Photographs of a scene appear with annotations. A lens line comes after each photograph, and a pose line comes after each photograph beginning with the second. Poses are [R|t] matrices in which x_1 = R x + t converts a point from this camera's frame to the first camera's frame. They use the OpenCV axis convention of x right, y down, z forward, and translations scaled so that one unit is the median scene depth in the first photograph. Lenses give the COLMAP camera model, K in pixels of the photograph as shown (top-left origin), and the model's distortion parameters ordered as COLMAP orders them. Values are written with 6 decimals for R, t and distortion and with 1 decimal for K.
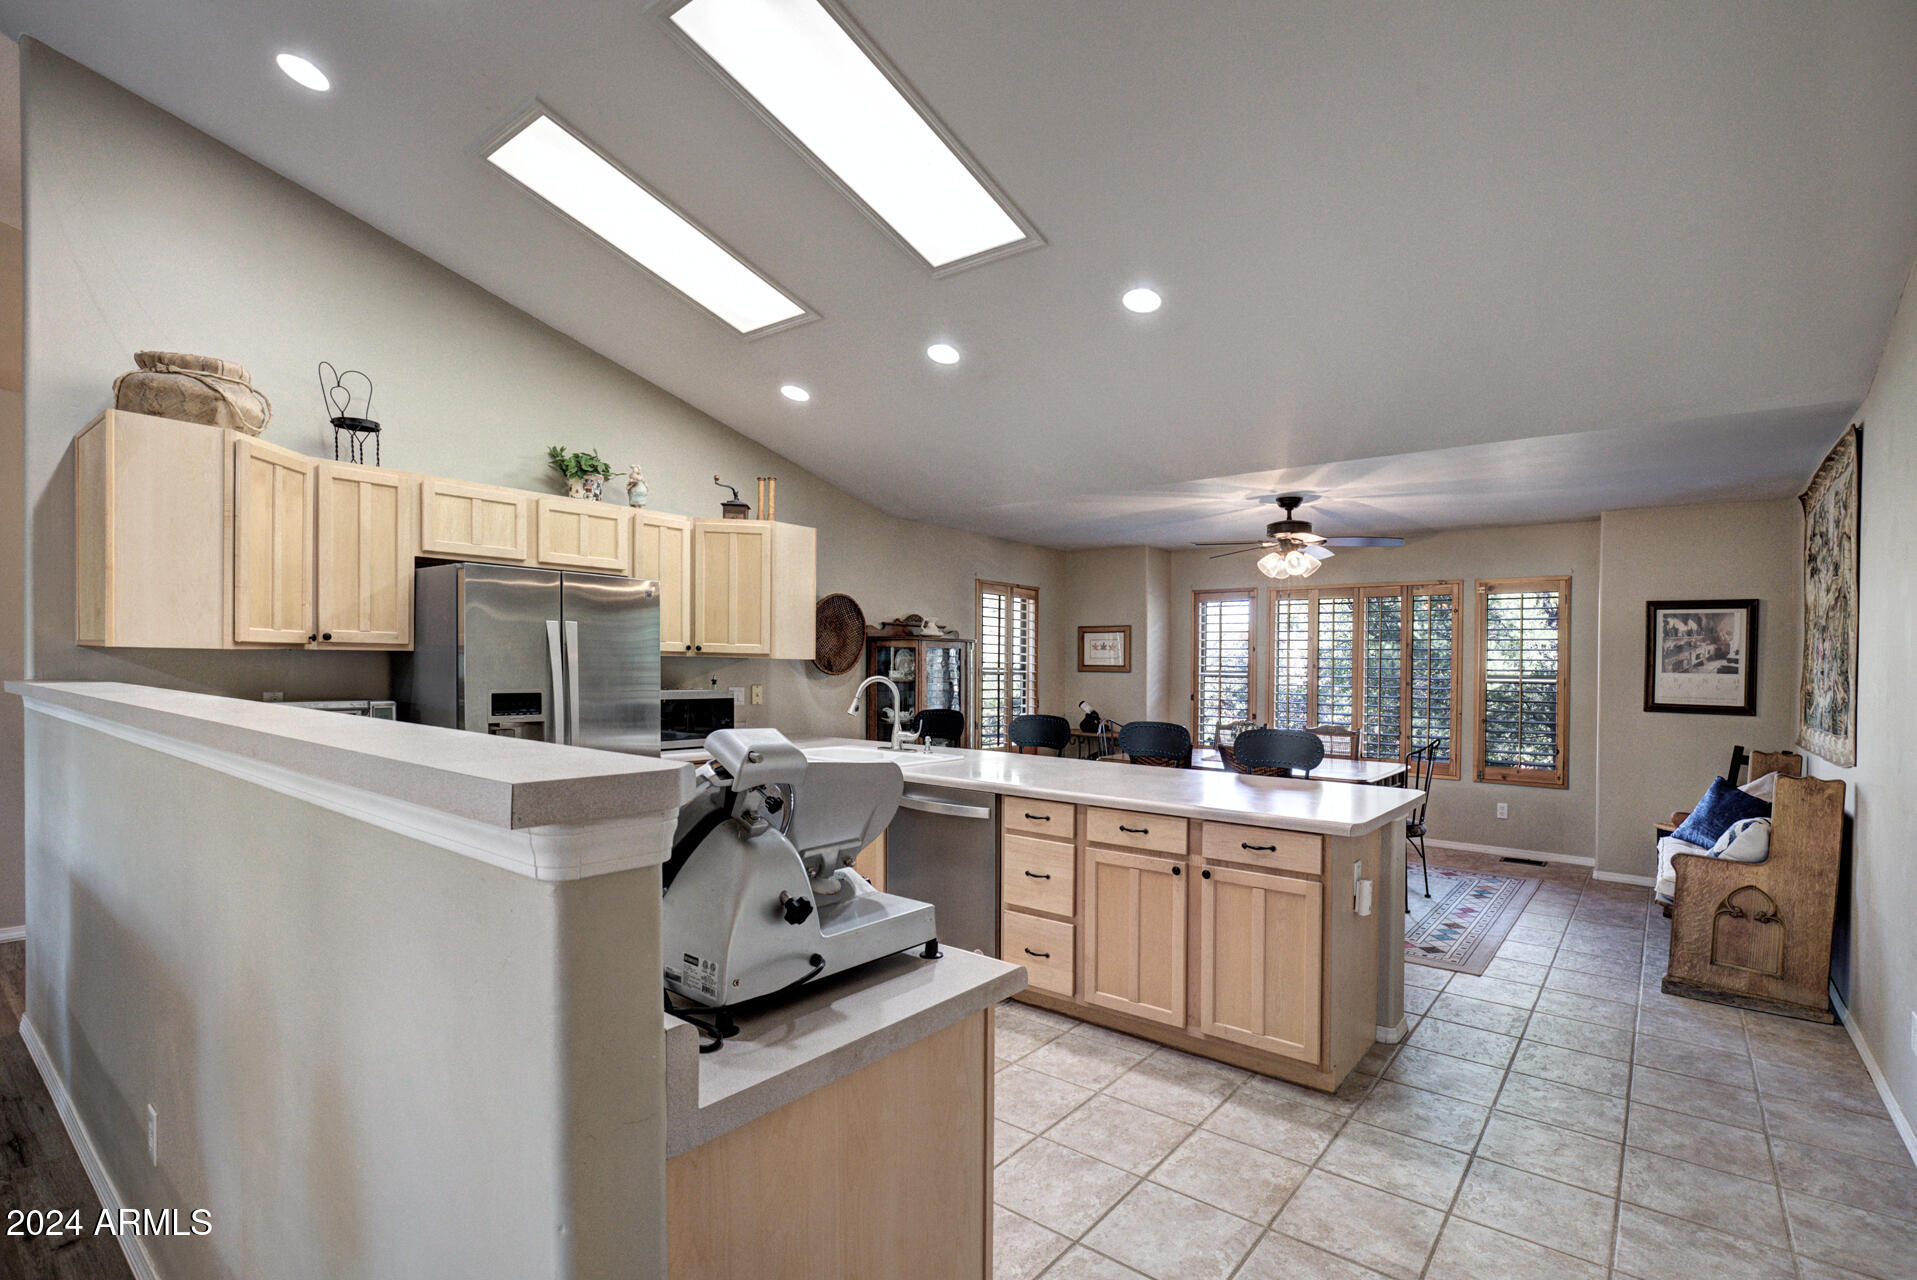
lens RADIAL K [[910.2, 0, 993.4], [0, 910.2, 693.2], [0, 0, 1]] dist [-0.010622, 0.000048]
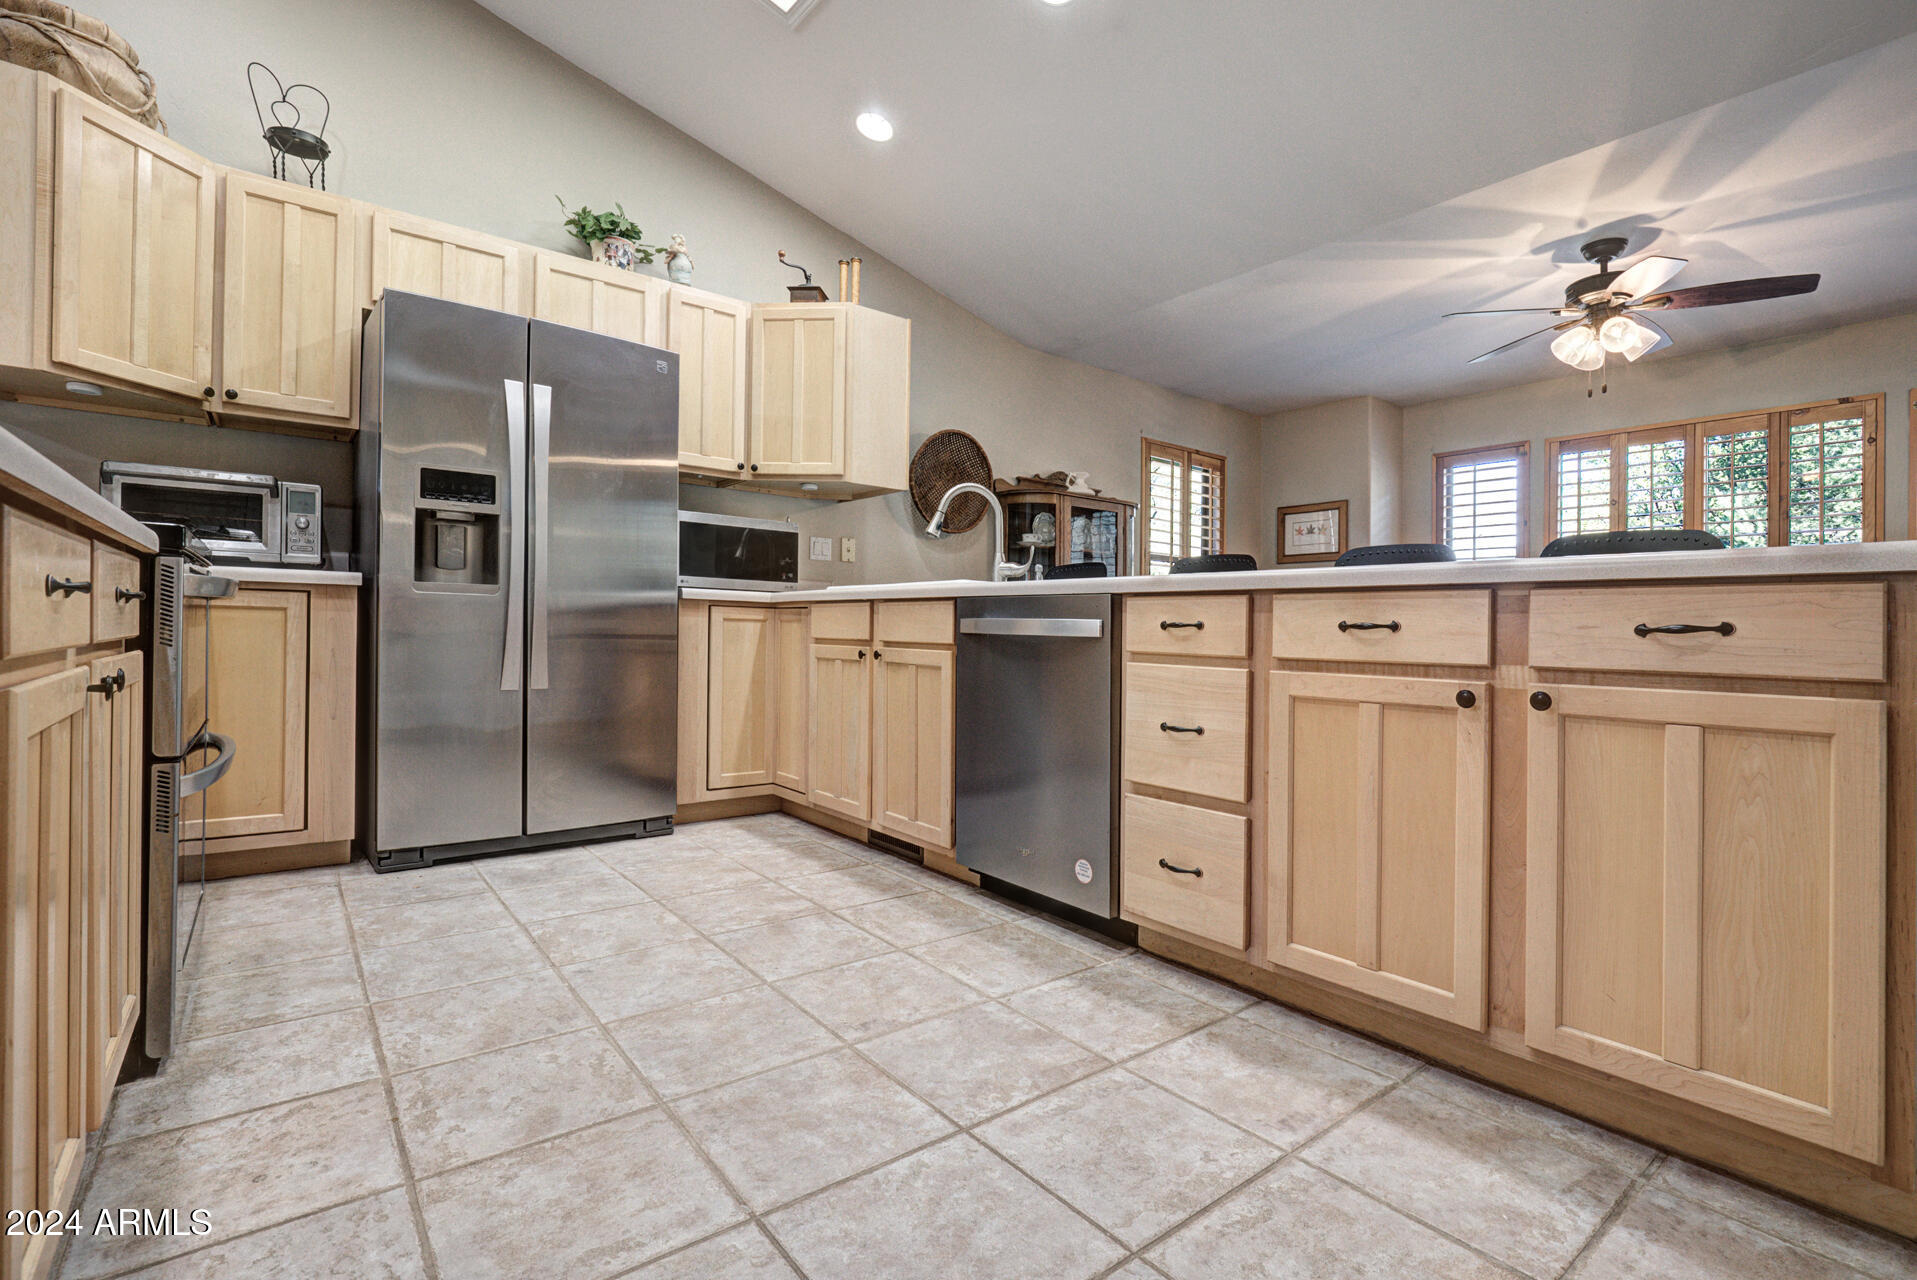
lens RADIAL K [[902.0, 0, 958.5], [0, 902.0, 640.0], [0, 0, 1]] dist [-0.020025, 0.008161]
pose [[0.967702, 0.002598, -0.252082, 0.056569], [-0.007748, 0.999781, -0.019438, 0.160351], [0.251976, 0.020763, 0.967511, 0.434272]]
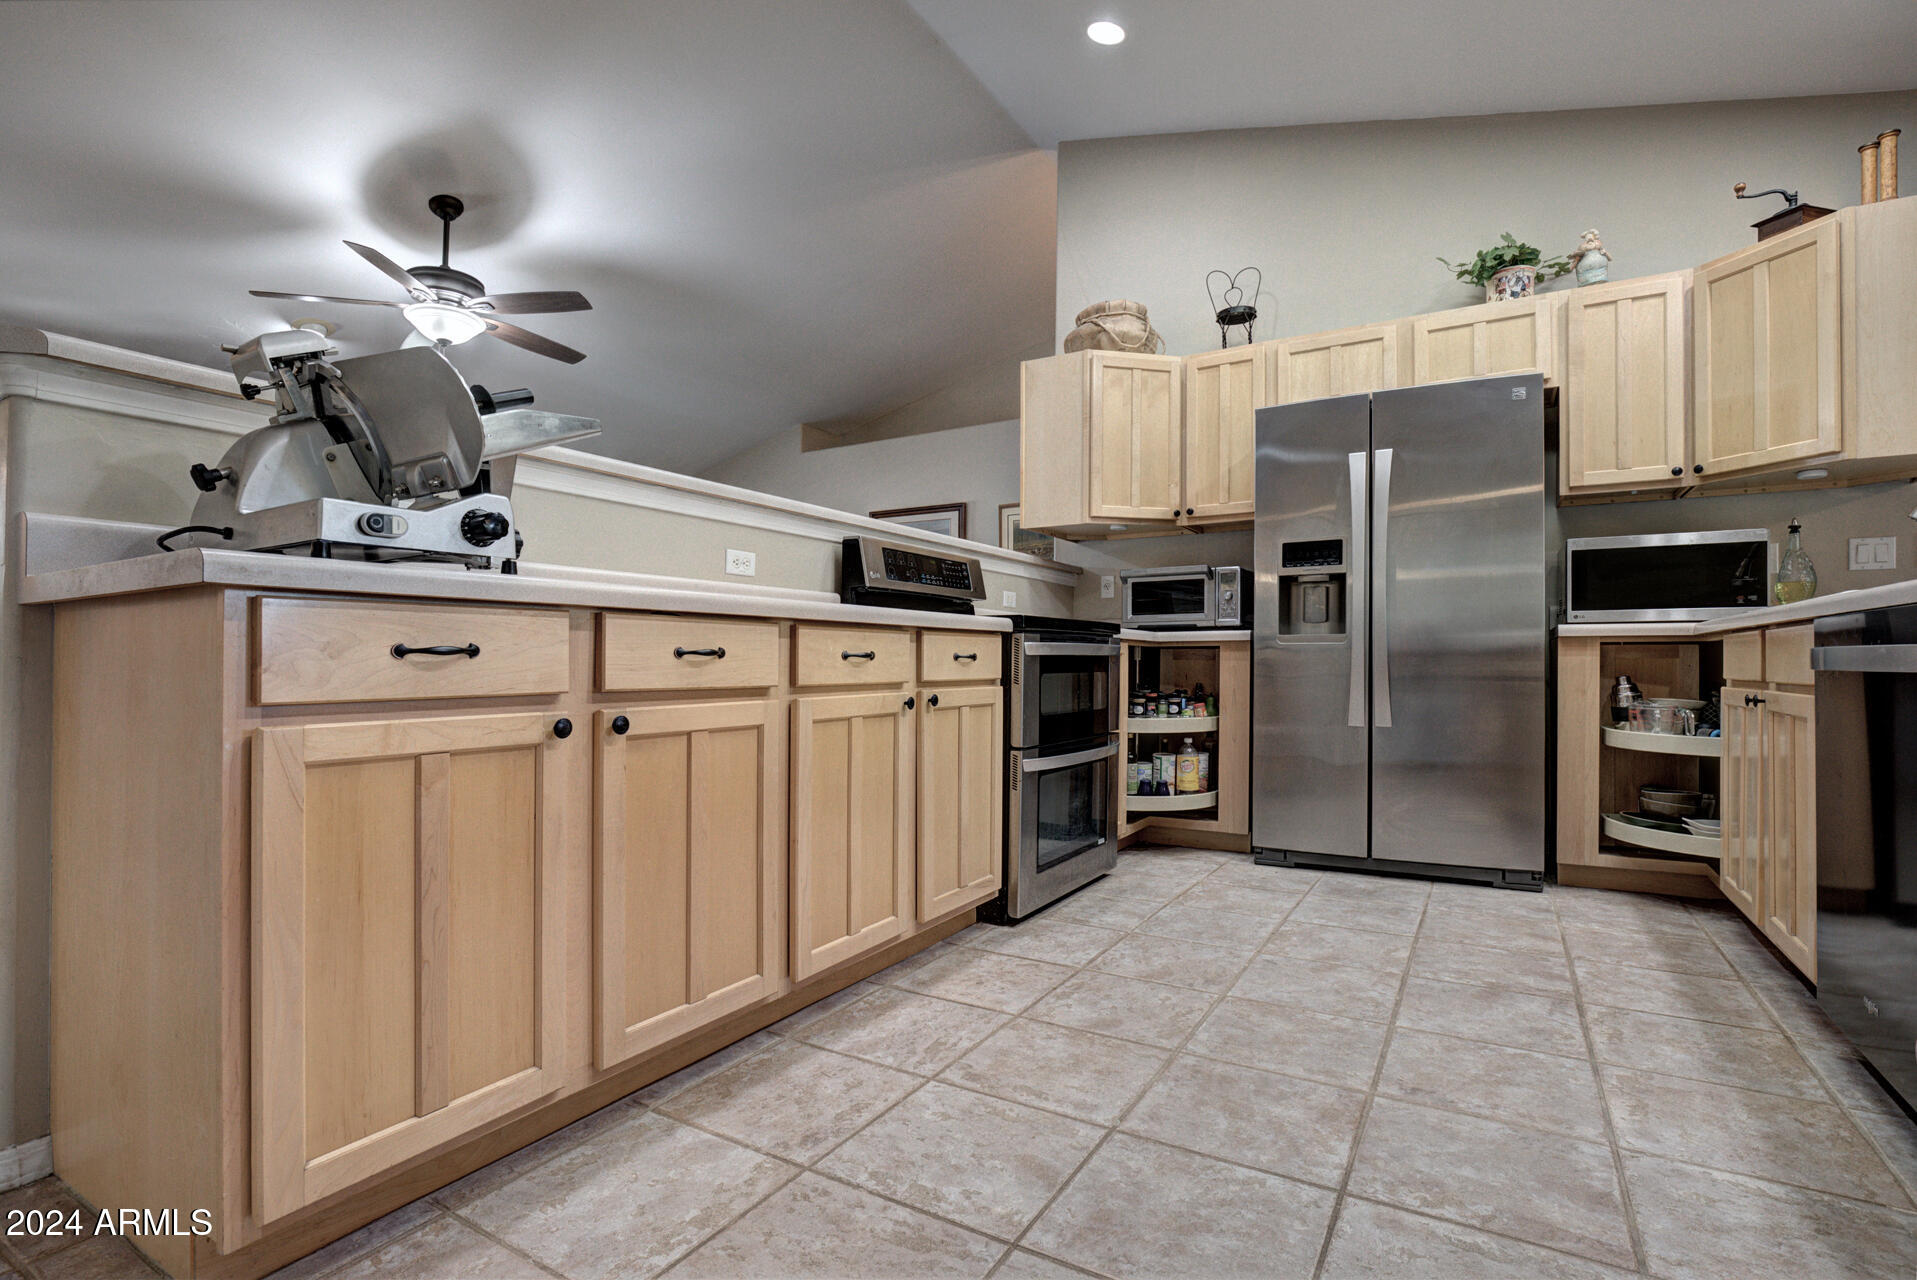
lens RADIAL K [[883.4, 0, 962.0], [0, 883.4, 661.7], [0, 0, 1]] dist [-0.009383, 0.001304]
pose [[0.117287, -0.023385, -0.992823, 0.309278], [-0.022663, 0.999399, -0.026217, 0.159855], [0.992839, 0.025575, 0.116686, 0.613878]]
